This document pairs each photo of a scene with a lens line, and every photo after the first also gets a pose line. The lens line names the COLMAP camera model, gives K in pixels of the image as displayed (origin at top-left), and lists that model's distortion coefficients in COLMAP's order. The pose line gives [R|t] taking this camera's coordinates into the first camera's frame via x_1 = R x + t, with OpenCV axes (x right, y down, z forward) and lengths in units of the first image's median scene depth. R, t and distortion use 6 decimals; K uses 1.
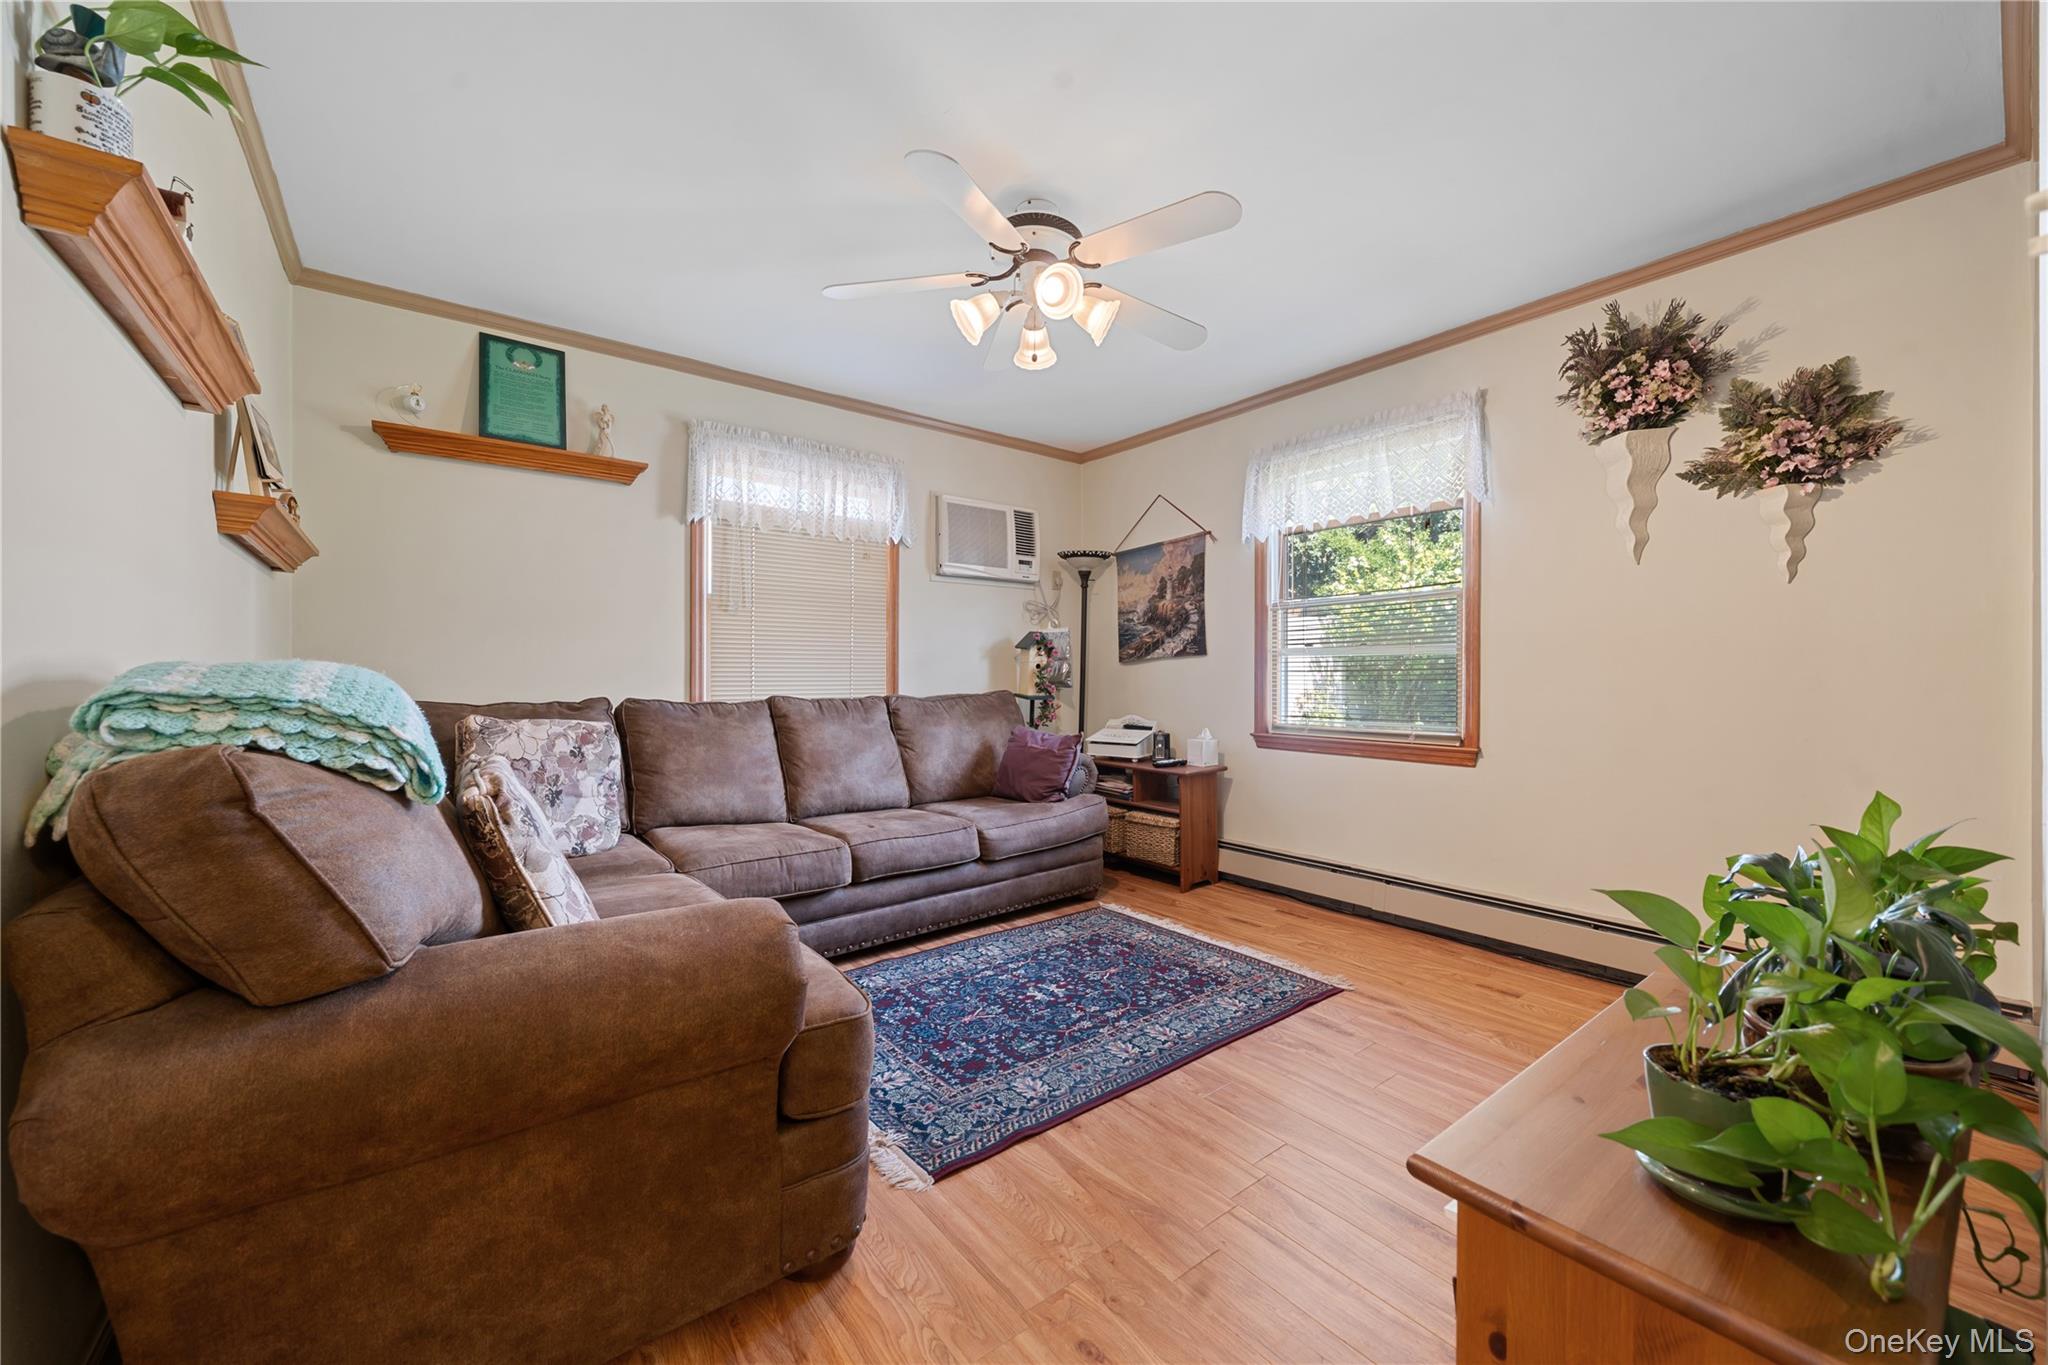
lens RADIAL K [[755.5, 0, 1017.0], [0, 755.5, 679.1], [0, 0, 1]] dist [-0.001046, -0.000151]
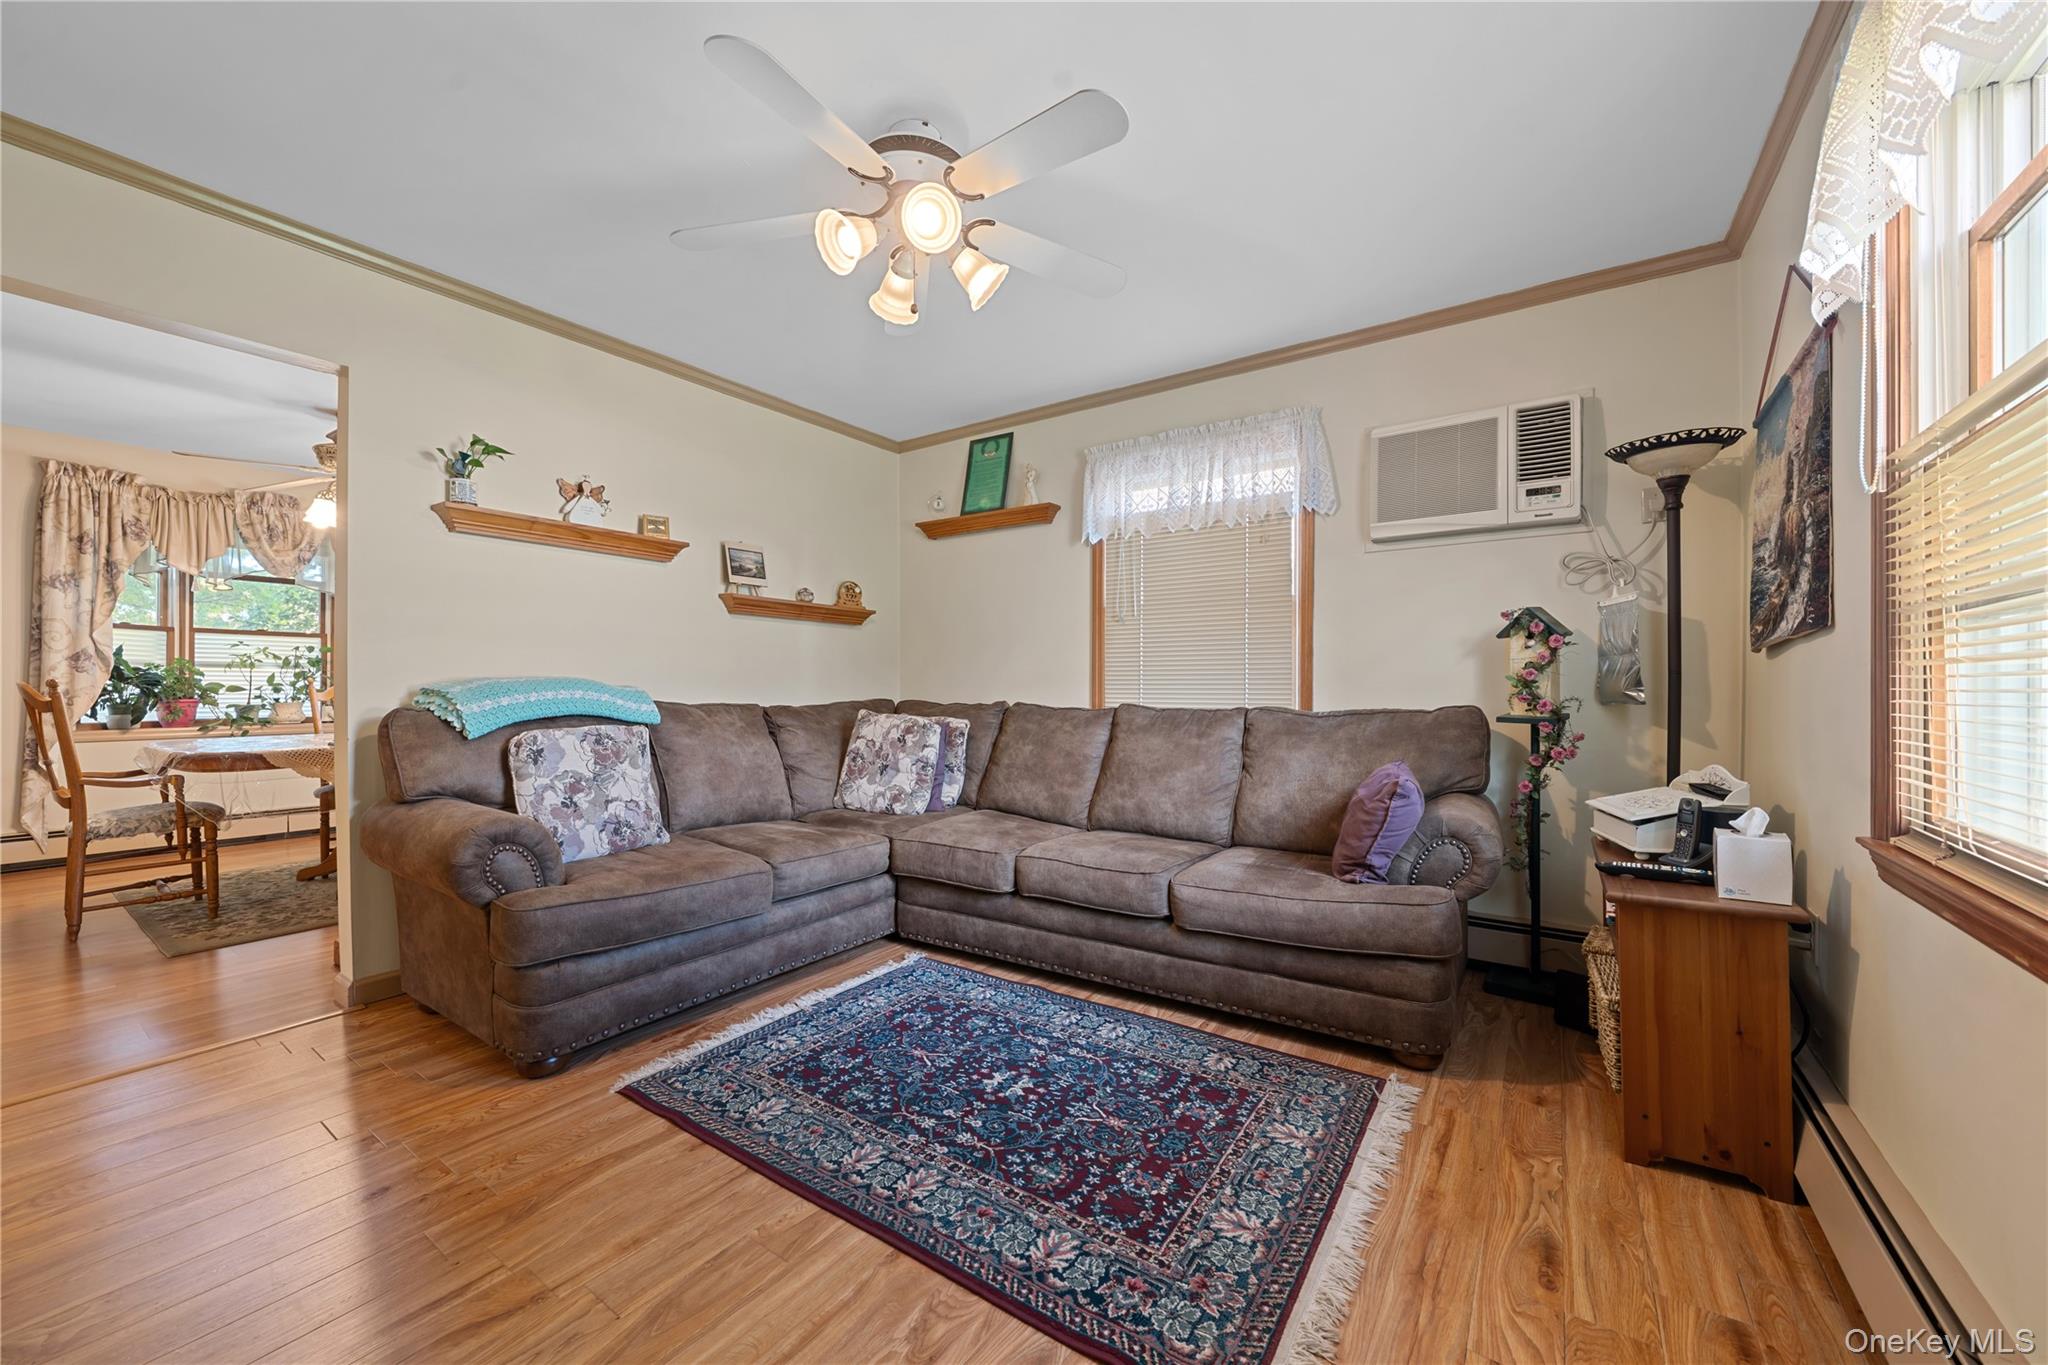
lens RADIAL K [[755.5, 0, 1017.9], [0, 755.5, 685.8], [0, 0, 1]] dist [-0.001046, -0.000151]
pose [[0.320668, -0.000346, -0.947192, 0.667668], [-0.003230, 0.999994, -0.001459, 0.000658], [0.947186, 0.003527, 0.320665, 0.641244]]
